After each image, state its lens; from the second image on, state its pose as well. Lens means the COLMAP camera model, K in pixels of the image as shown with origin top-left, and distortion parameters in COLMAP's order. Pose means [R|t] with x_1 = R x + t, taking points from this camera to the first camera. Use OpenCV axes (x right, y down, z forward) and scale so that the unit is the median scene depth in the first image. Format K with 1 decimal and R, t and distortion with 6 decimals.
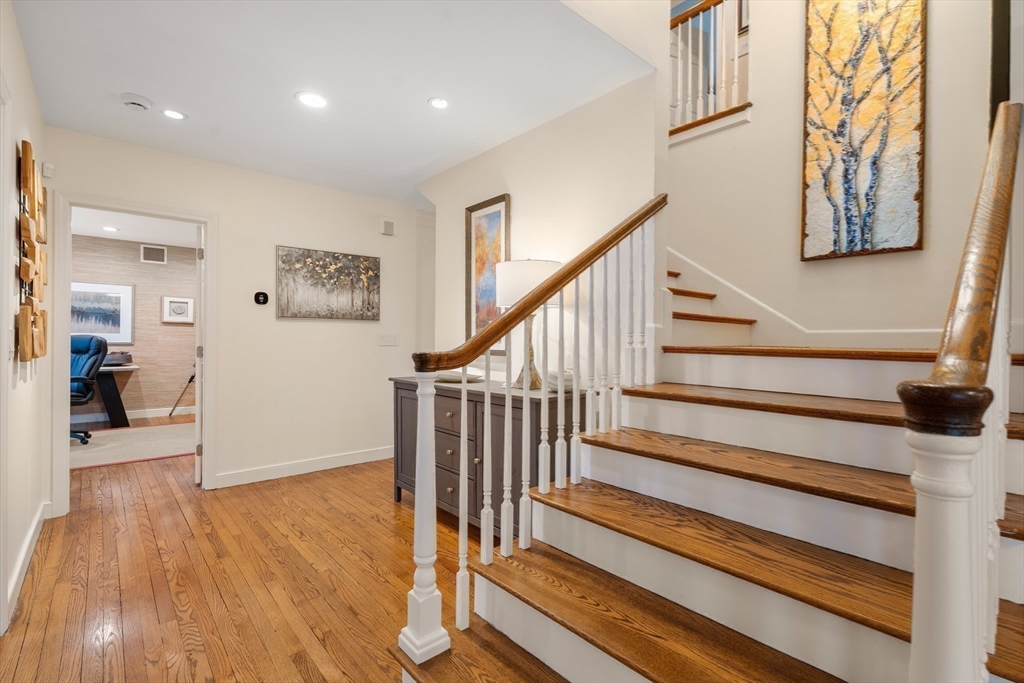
lens RADIAL K [[466.3, 0, 510.1], [0, 466.3, 342.5], [0, 0, 1]] dist [-0.005151, 0.000607]
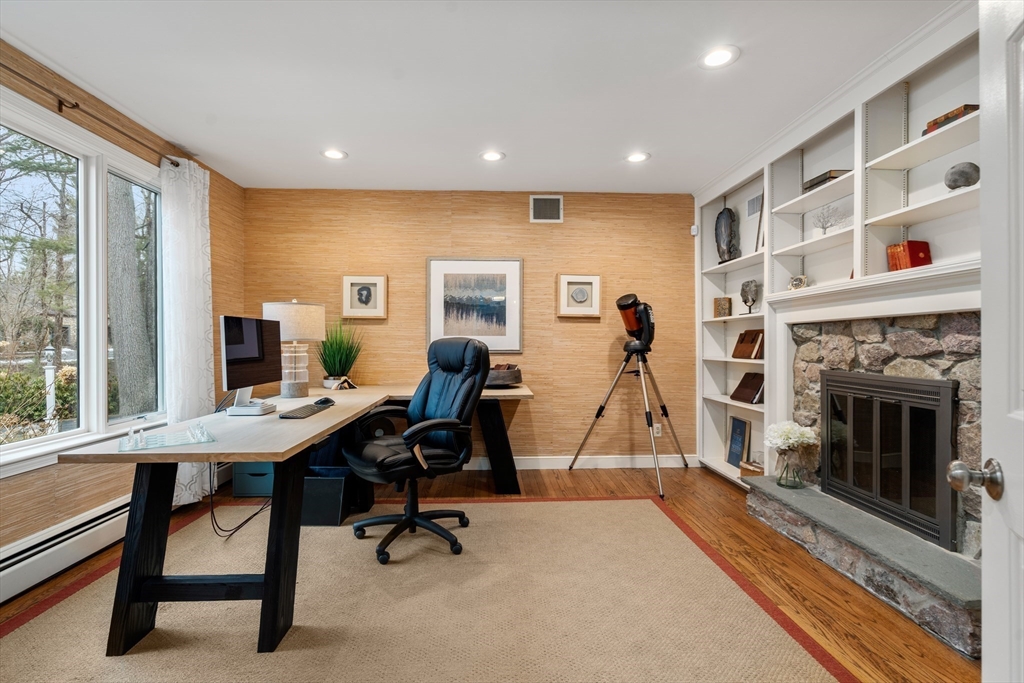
lens RADIAL K [[466.3, 0, 509.8], [0, 466.3, 344.4], [0, 0, 1]] dist [-0.005151, 0.000607]
pose [[0.775856, -0.008304, -0.630855, -0.424527], [0.007558, 0.999964, -0.003867, -0.004874], [0.630864, -0.001768, 0.775891, 0.498456]]
